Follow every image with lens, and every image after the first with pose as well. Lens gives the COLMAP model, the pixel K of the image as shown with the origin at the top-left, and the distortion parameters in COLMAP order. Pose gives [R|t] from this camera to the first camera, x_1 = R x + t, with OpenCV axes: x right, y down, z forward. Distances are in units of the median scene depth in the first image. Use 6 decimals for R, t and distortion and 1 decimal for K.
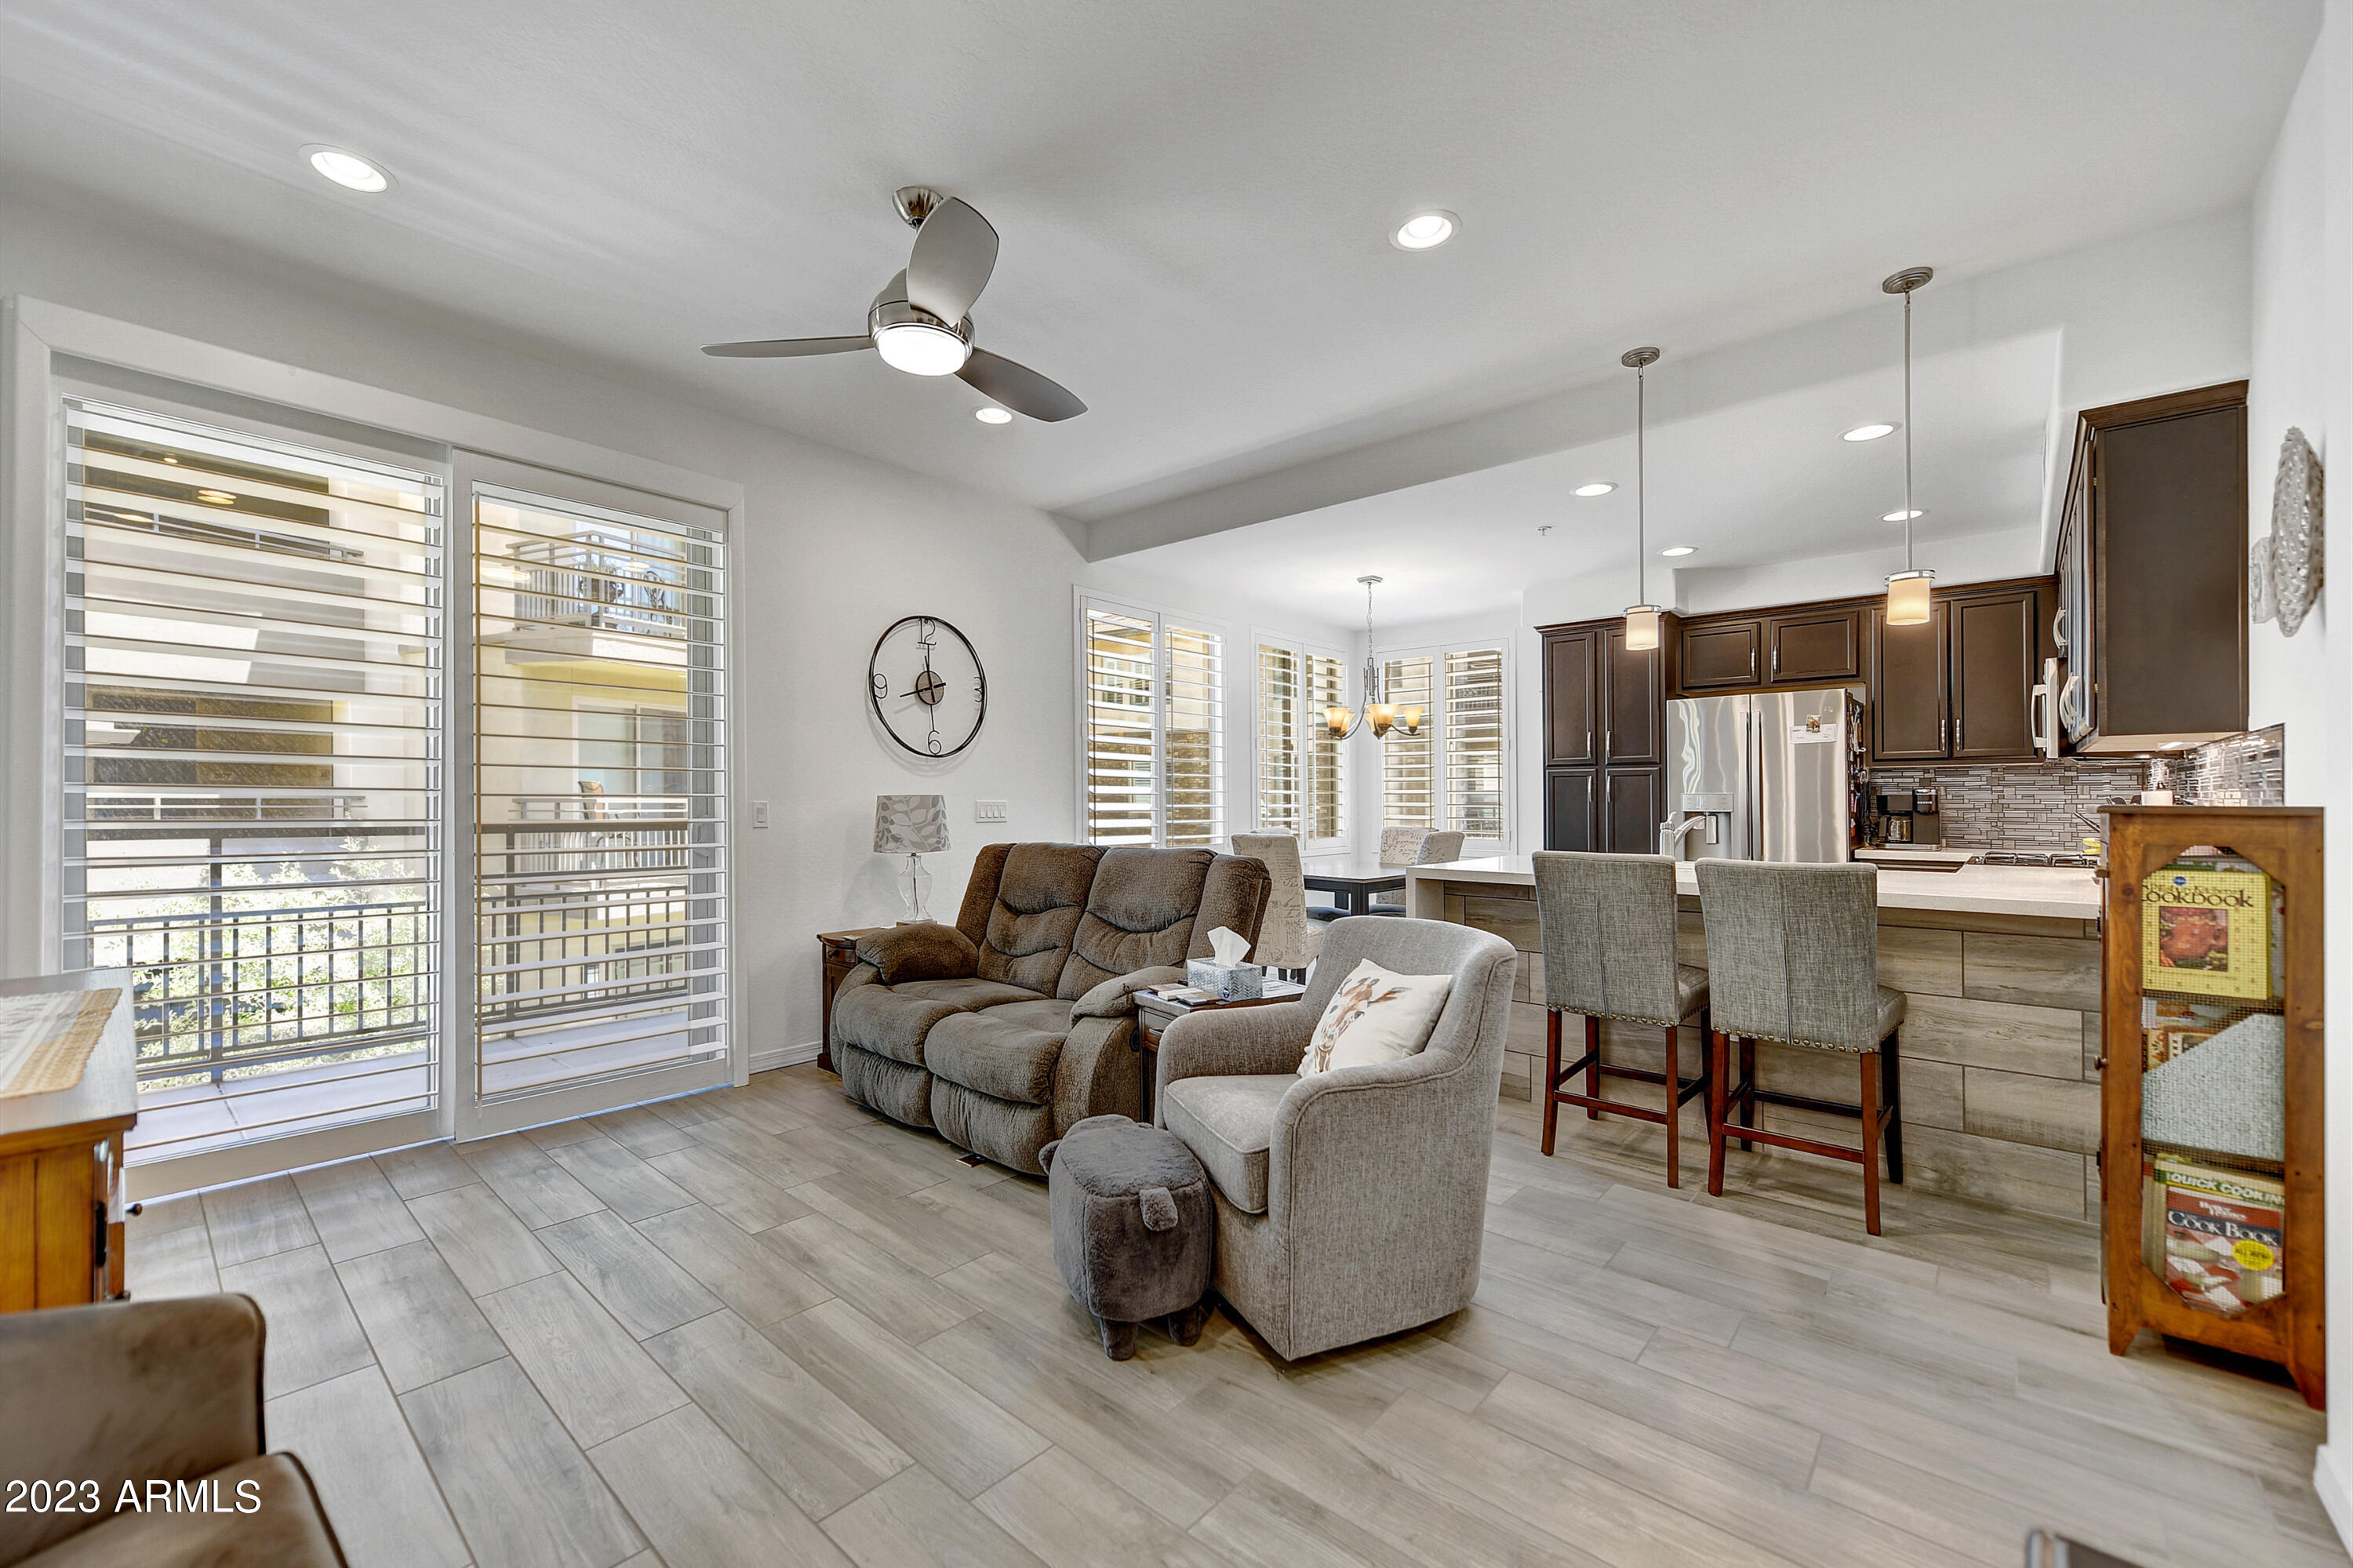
lens RADIAL K [[921.2, 0, 1181.7], [0, 921.2, 797.5], [0, 0, 1]] dist [0.004118, -0.001422]
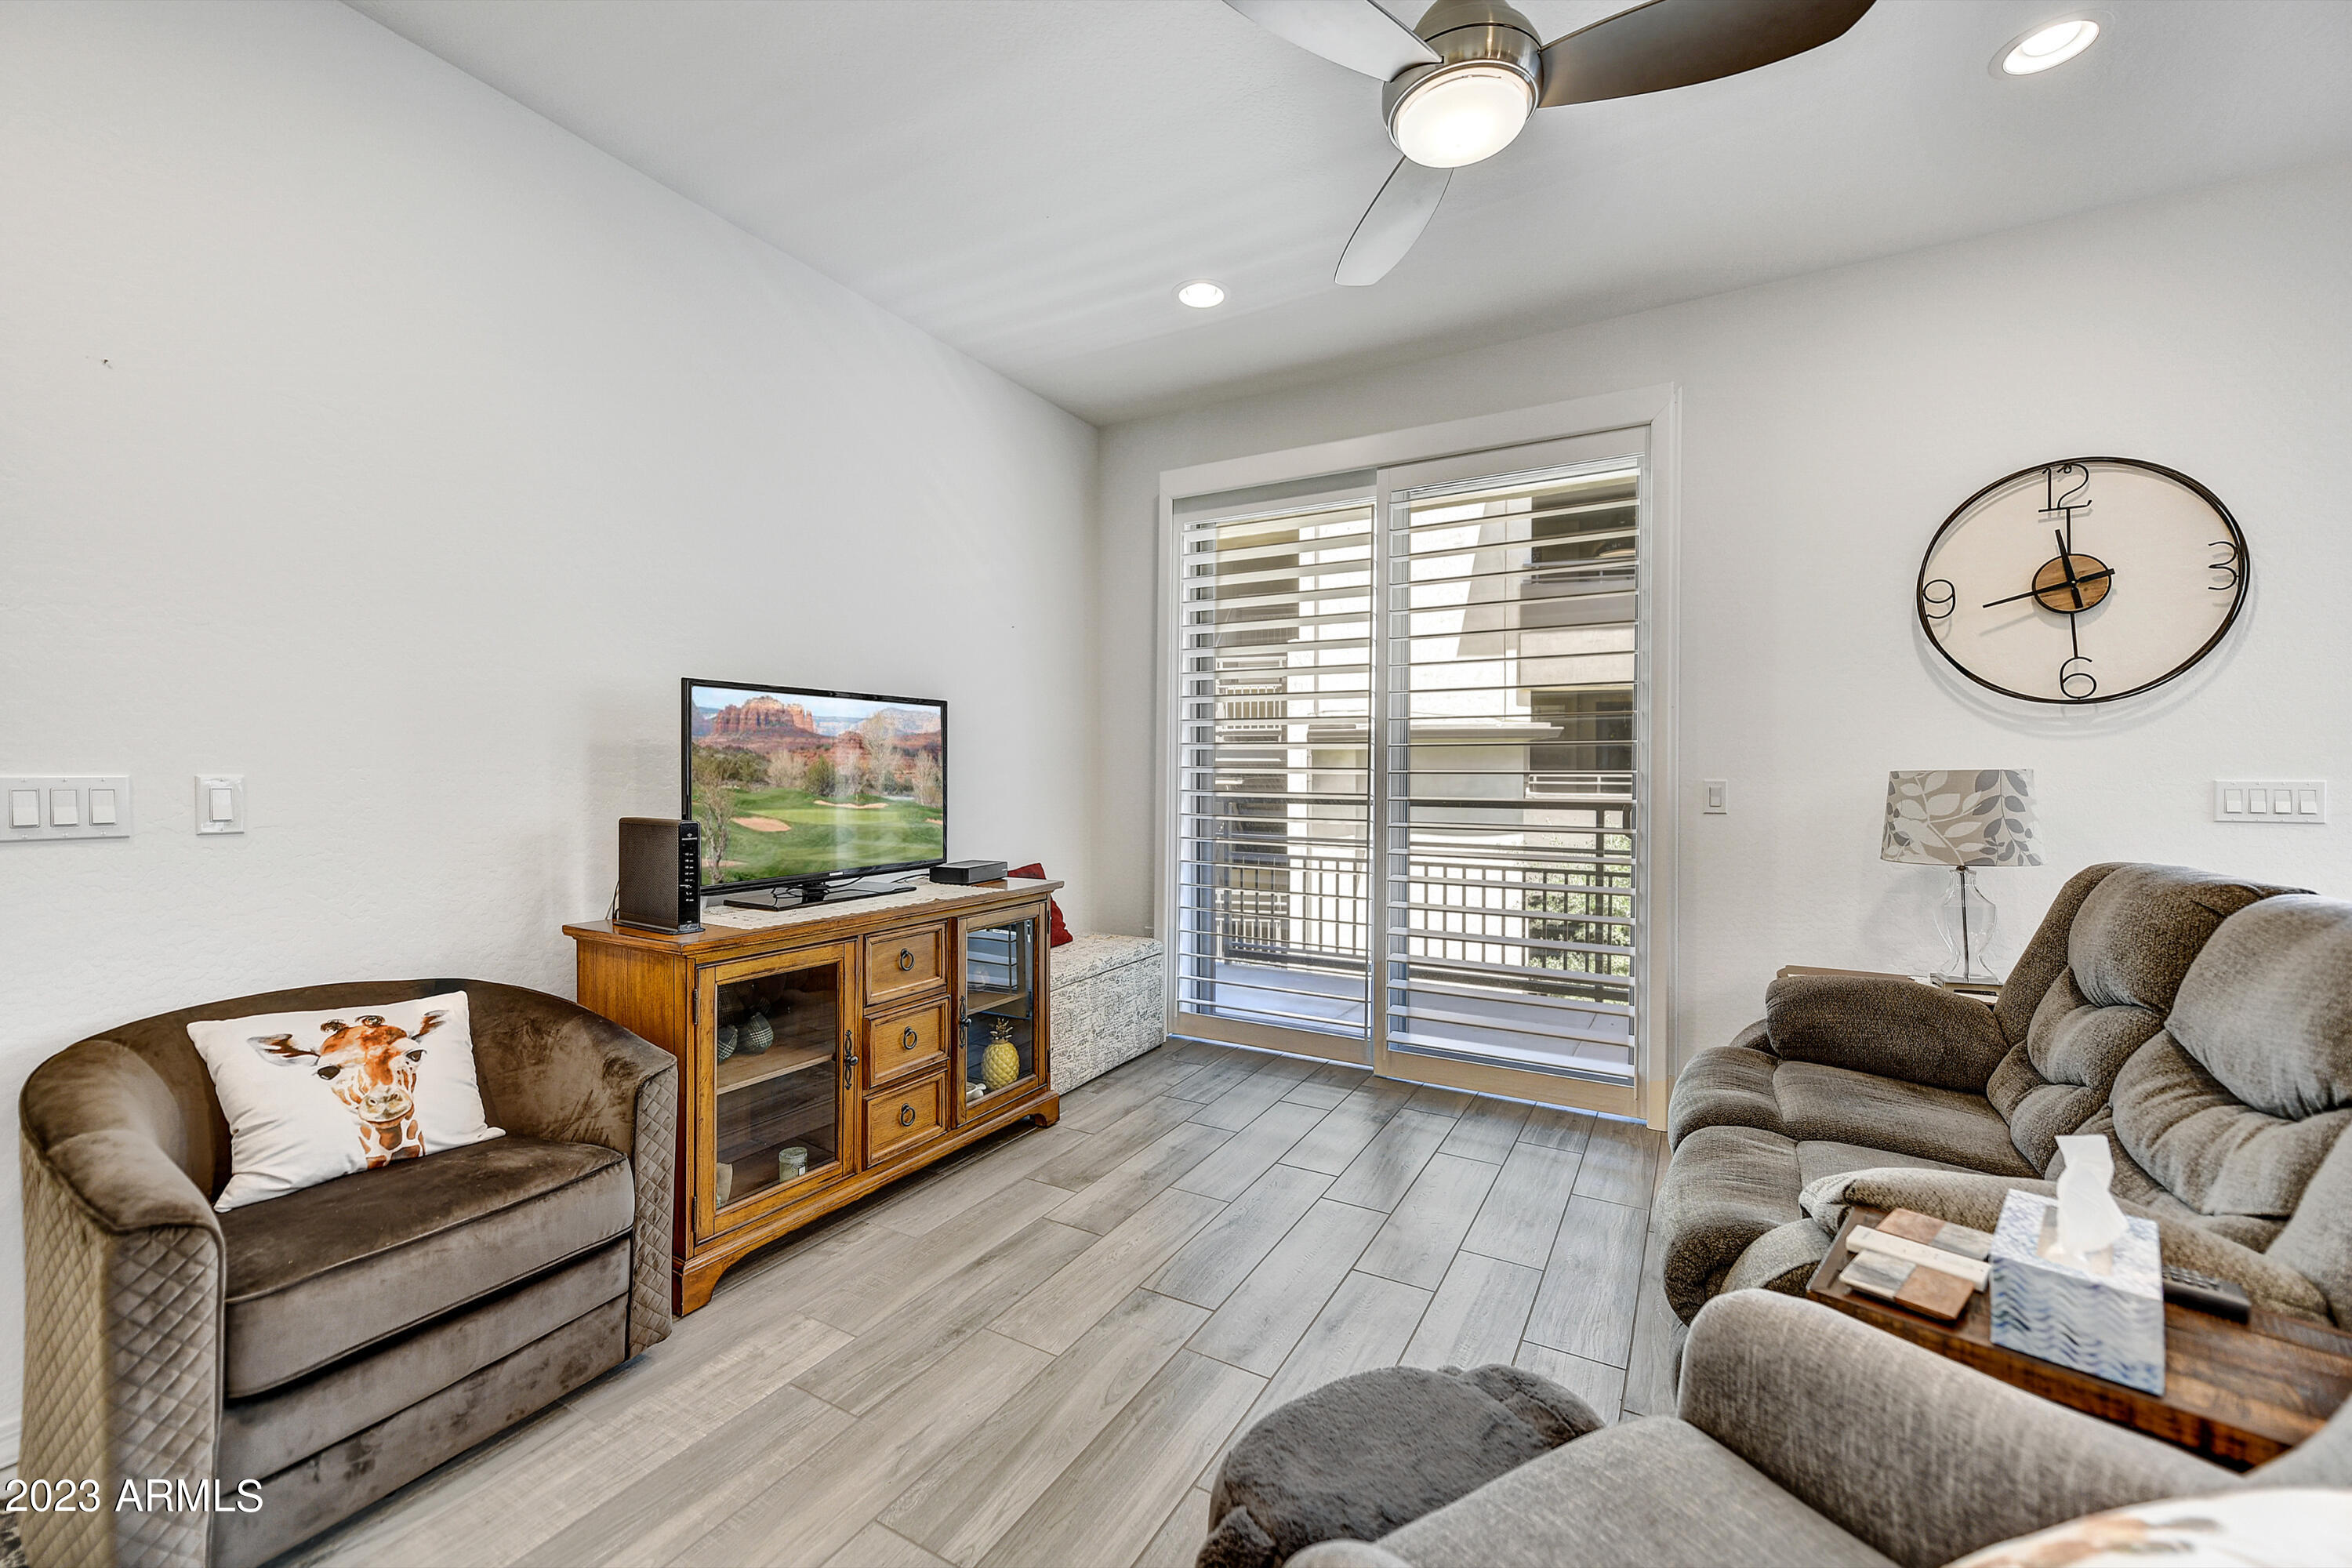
lens RADIAL K [[920.8, 0, 1180.5], [0, 920.8, 793.6], [0, 0, 1]] dist [0.004118, -0.001422]
pose [[0.200508, 0.013158, -0.979604, 0.208520], [-0.000159, 0.999910, 0.013398, 0.005101], [0.979692, -0.002531, 0.200493, 0.388537]]
